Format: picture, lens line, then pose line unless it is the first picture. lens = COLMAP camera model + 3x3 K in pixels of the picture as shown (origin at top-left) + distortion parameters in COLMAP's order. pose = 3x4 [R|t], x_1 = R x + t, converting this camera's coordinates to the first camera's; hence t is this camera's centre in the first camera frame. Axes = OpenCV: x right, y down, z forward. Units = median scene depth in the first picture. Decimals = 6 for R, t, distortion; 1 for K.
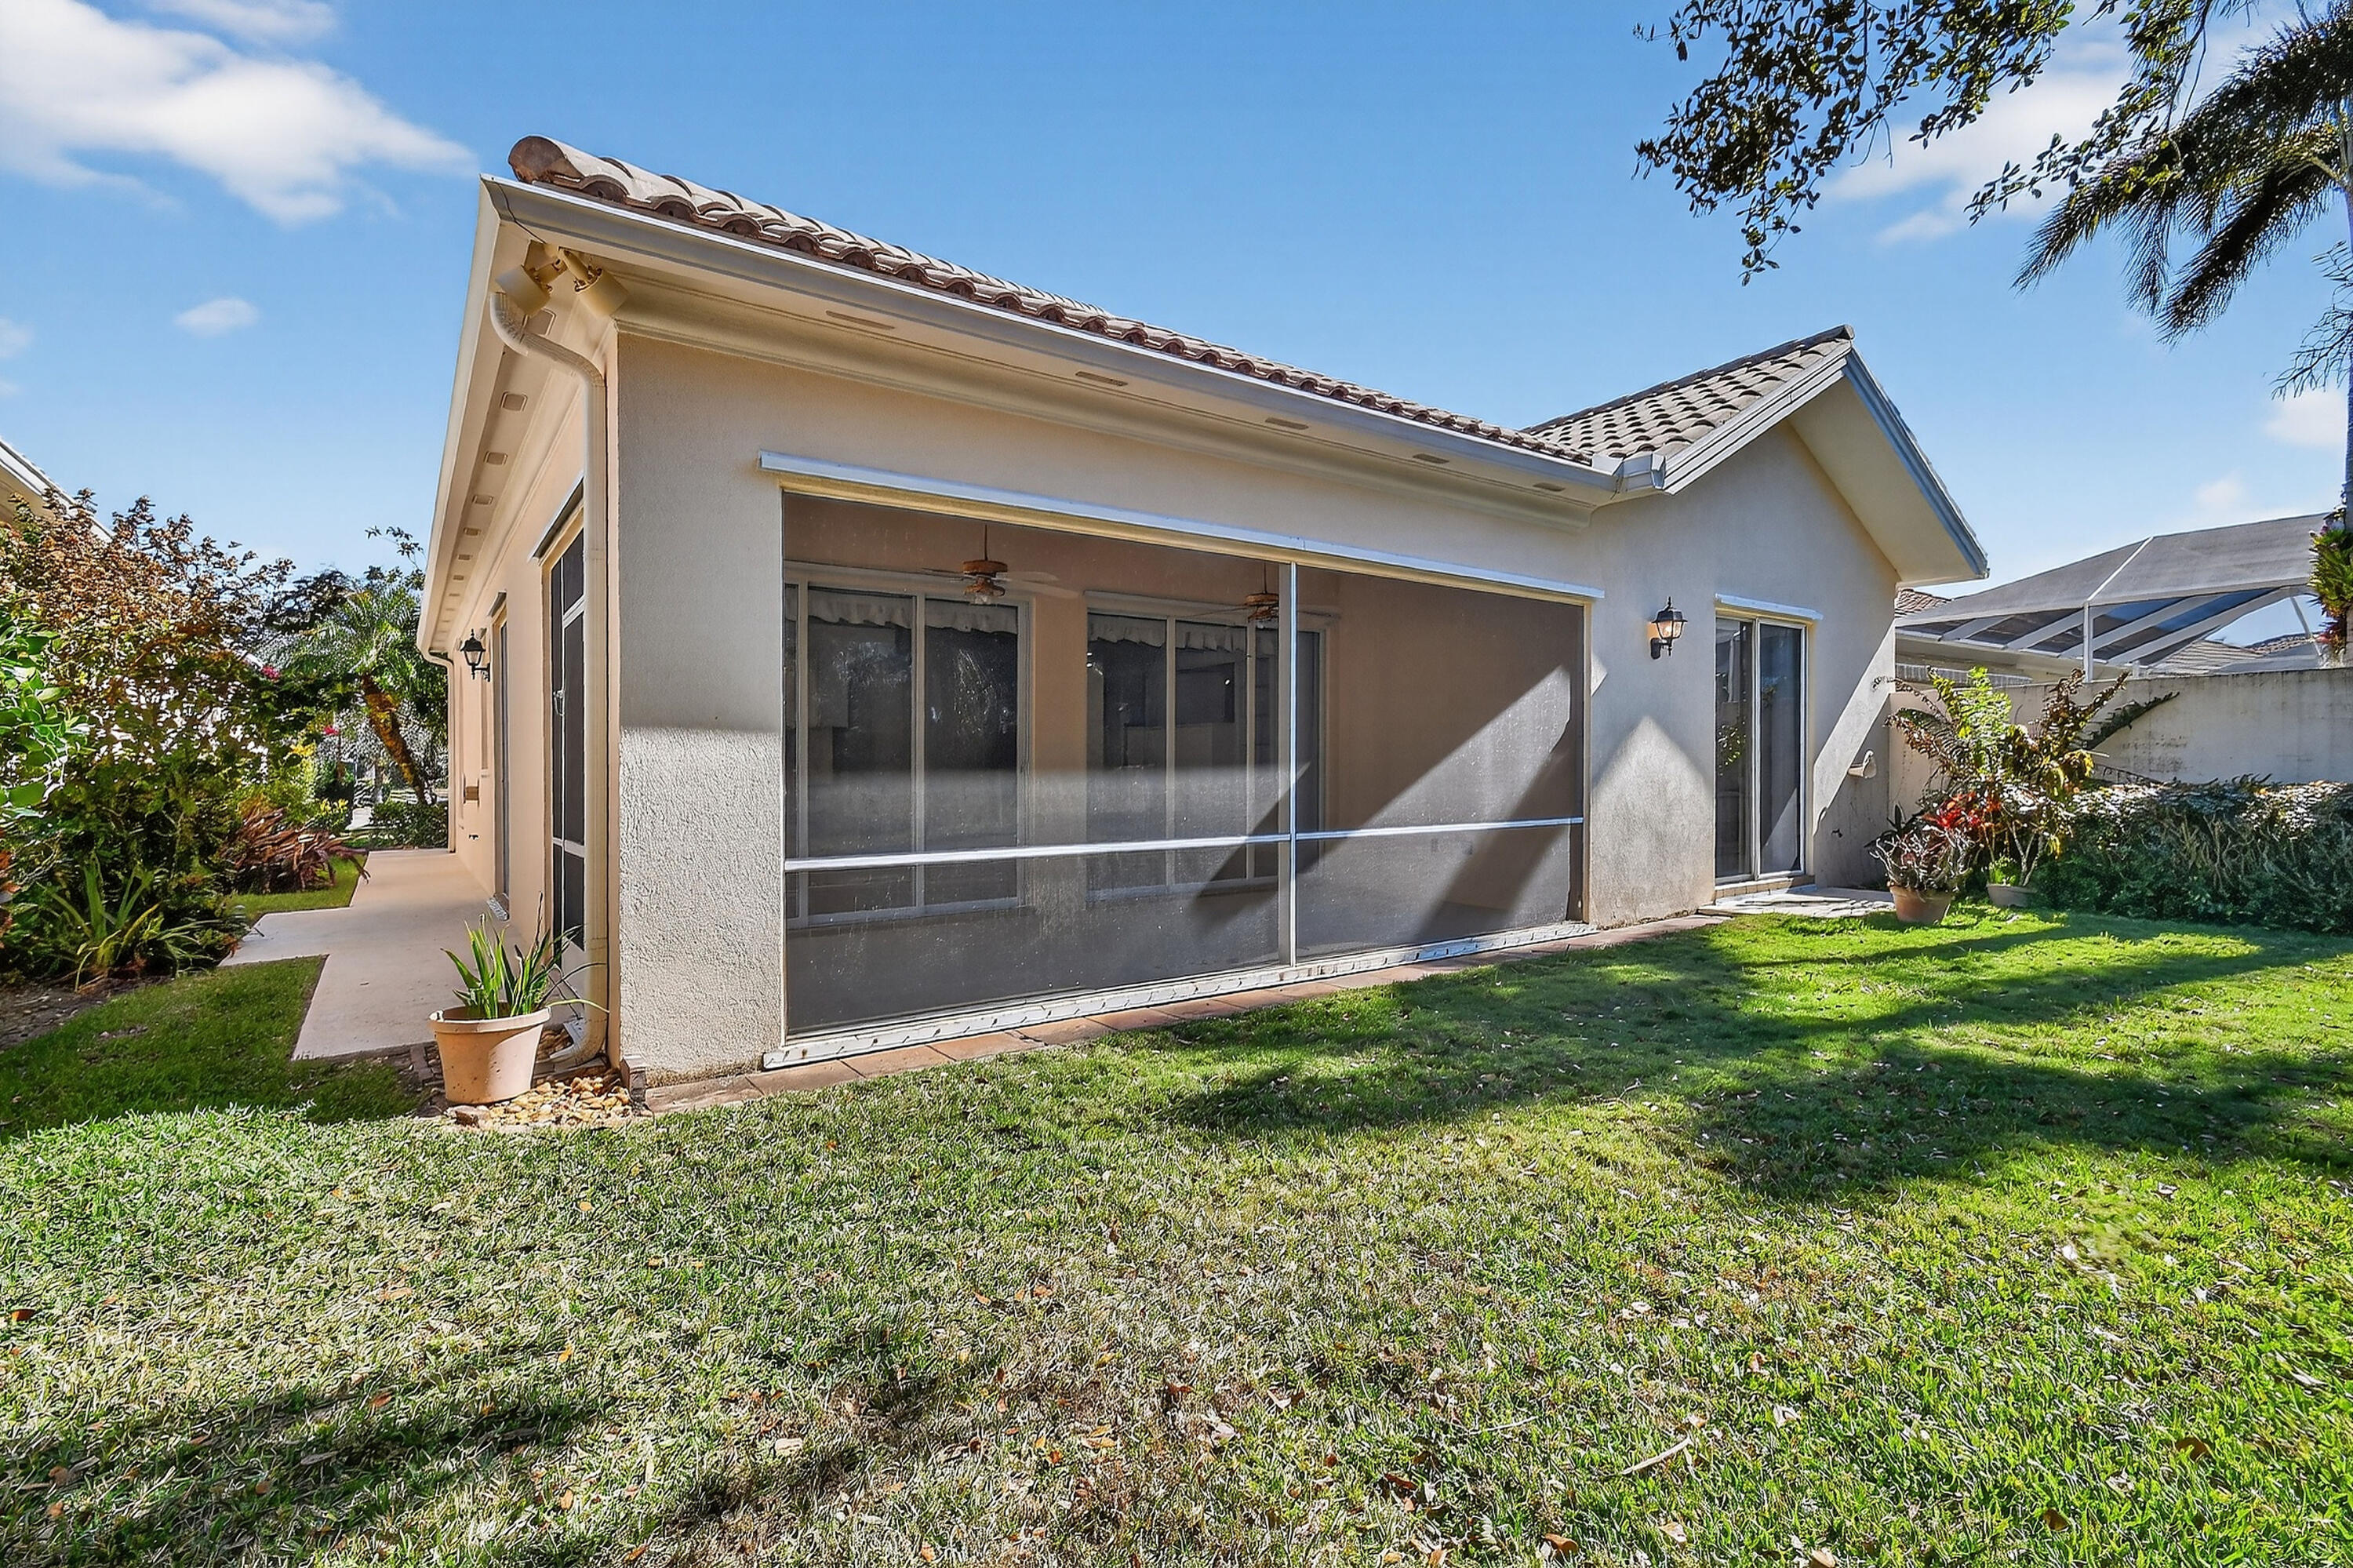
lens RADIAL K [[1048.2, 0, 1119.1], [0, 1048.2, 748.2], [0, 0, 1]] dist [0.000868, 0.000134]
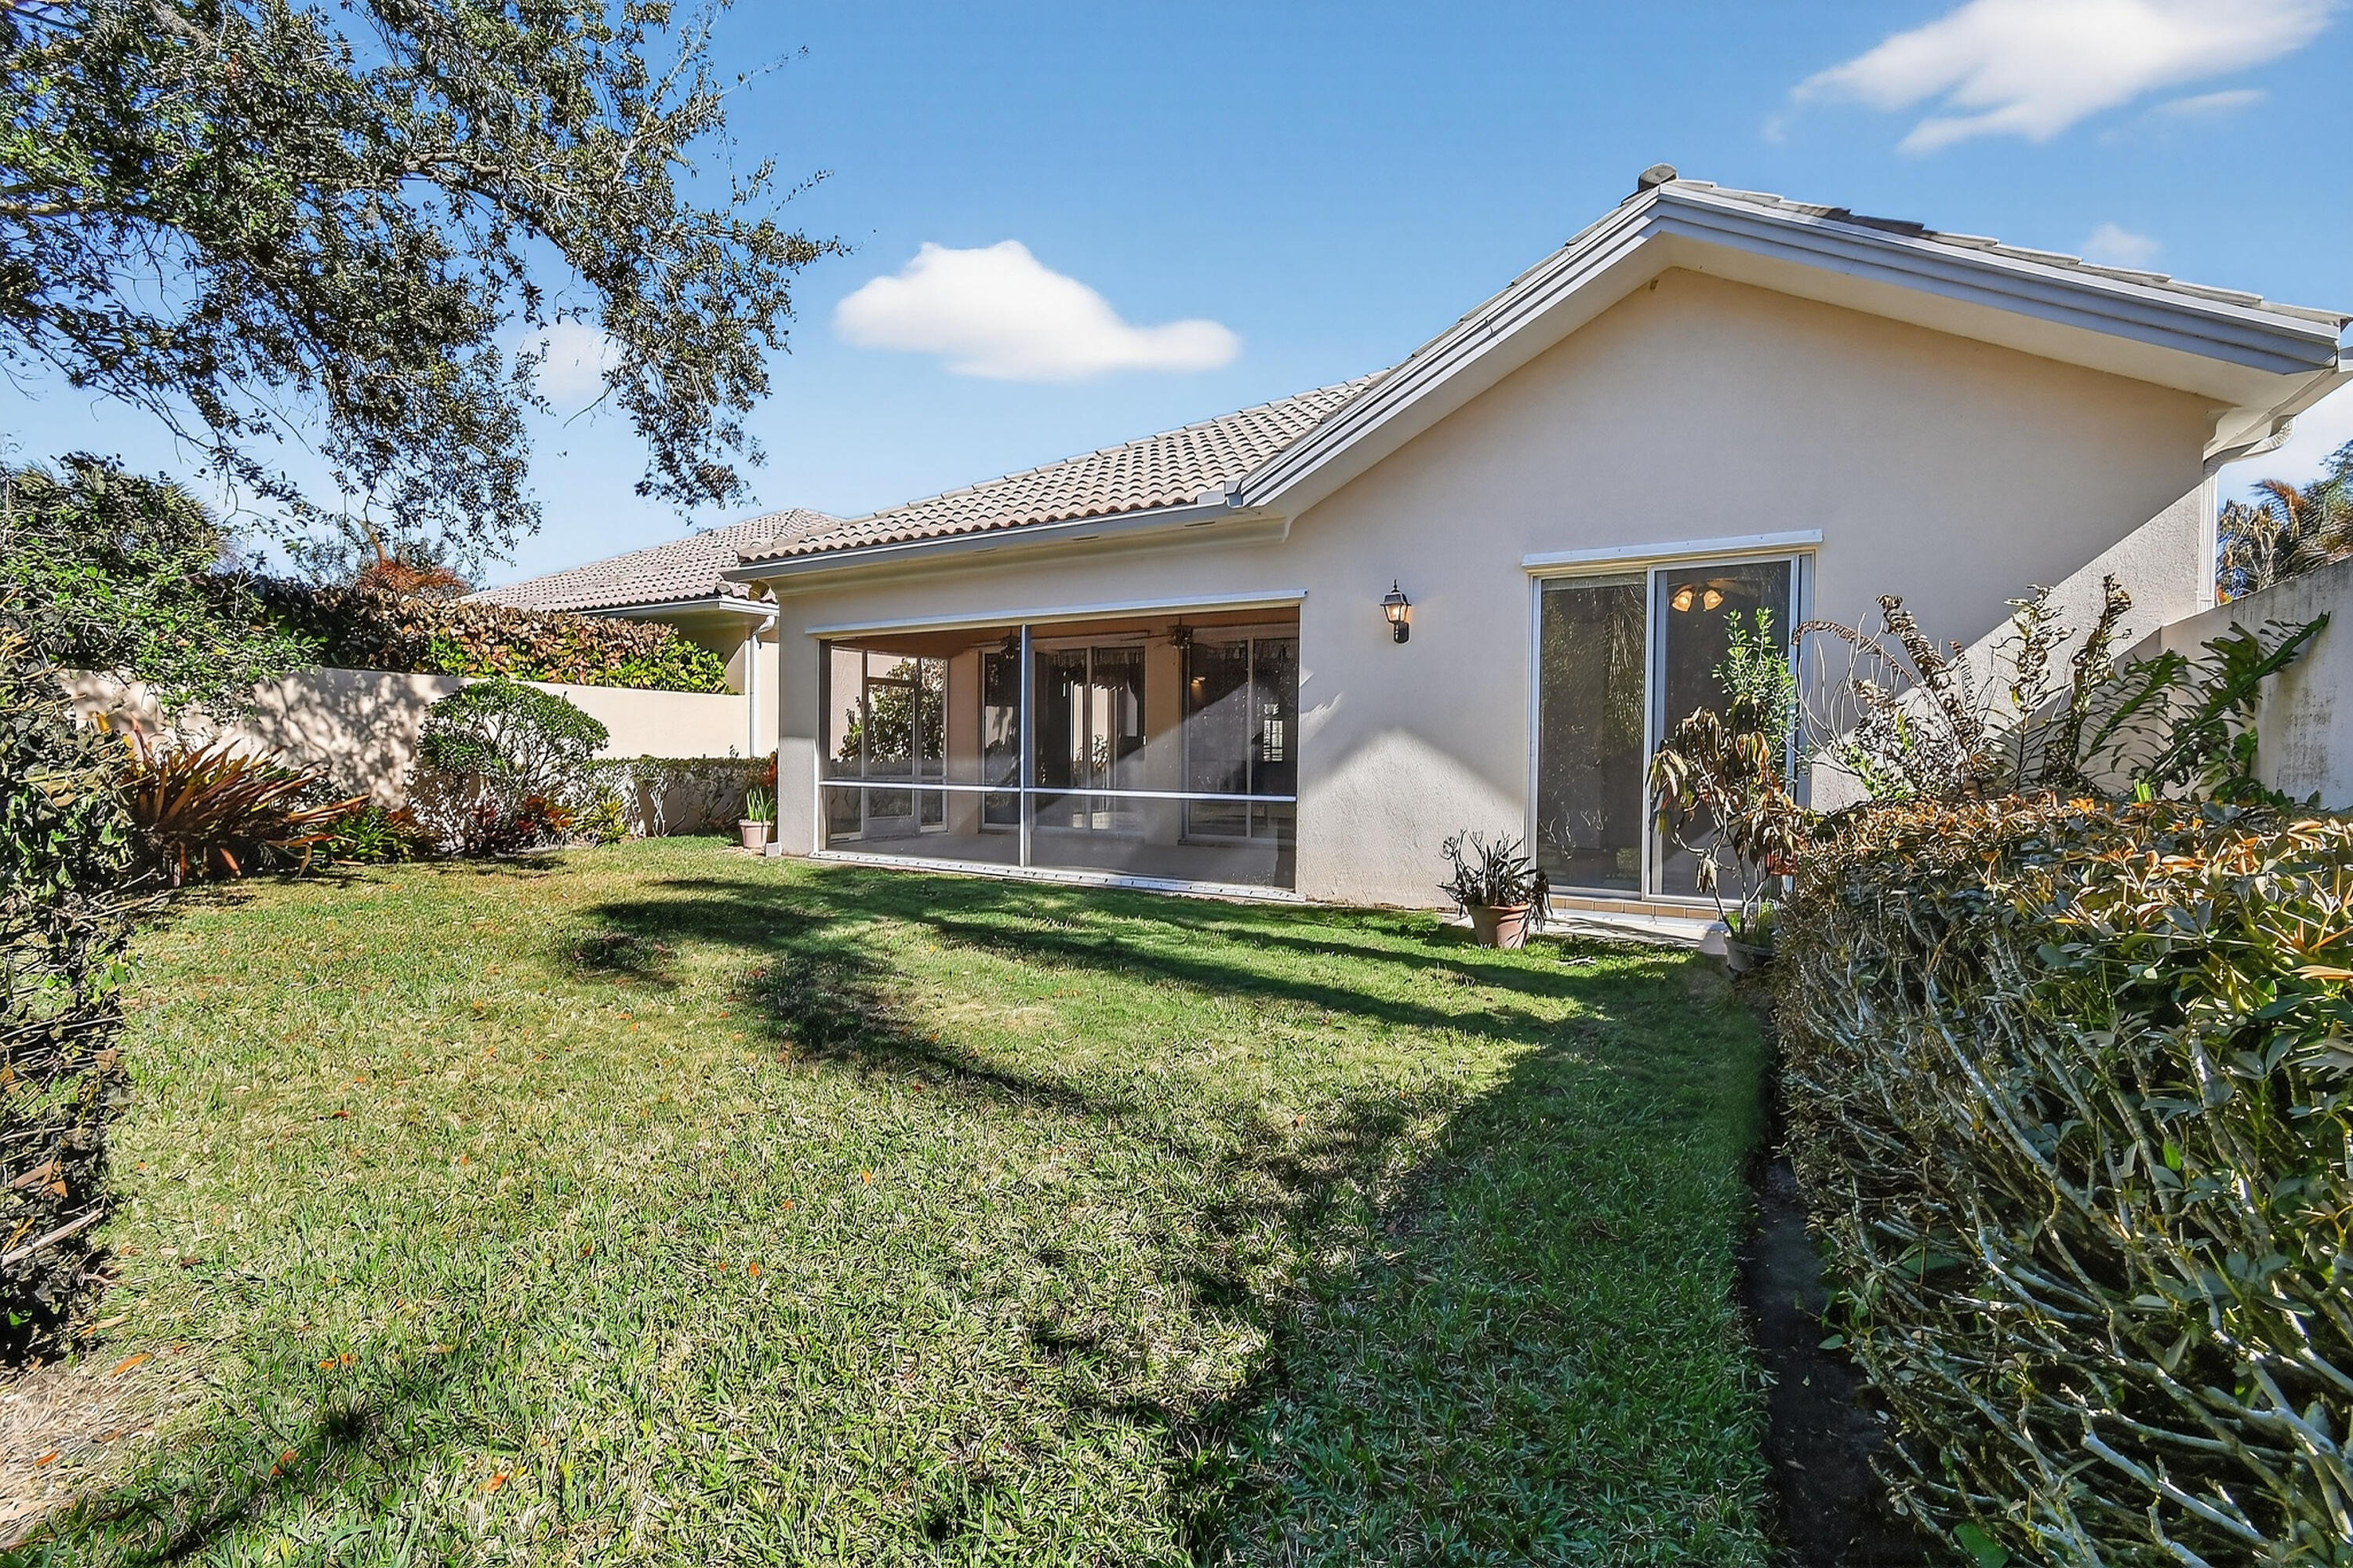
lens RADIAL K [[1048.2, 0, 1119.1], [0, 1048.2, 748.2], [0, 0, 1]] dist [0.000868, 0.000134]
pose [[0.396403, 0.010828, -0.918013, 1.509797], [0.012013, 0.999784, 0.016980, -0.005972], [0.917998, -0.017759, 0.396187, 0.419730]]
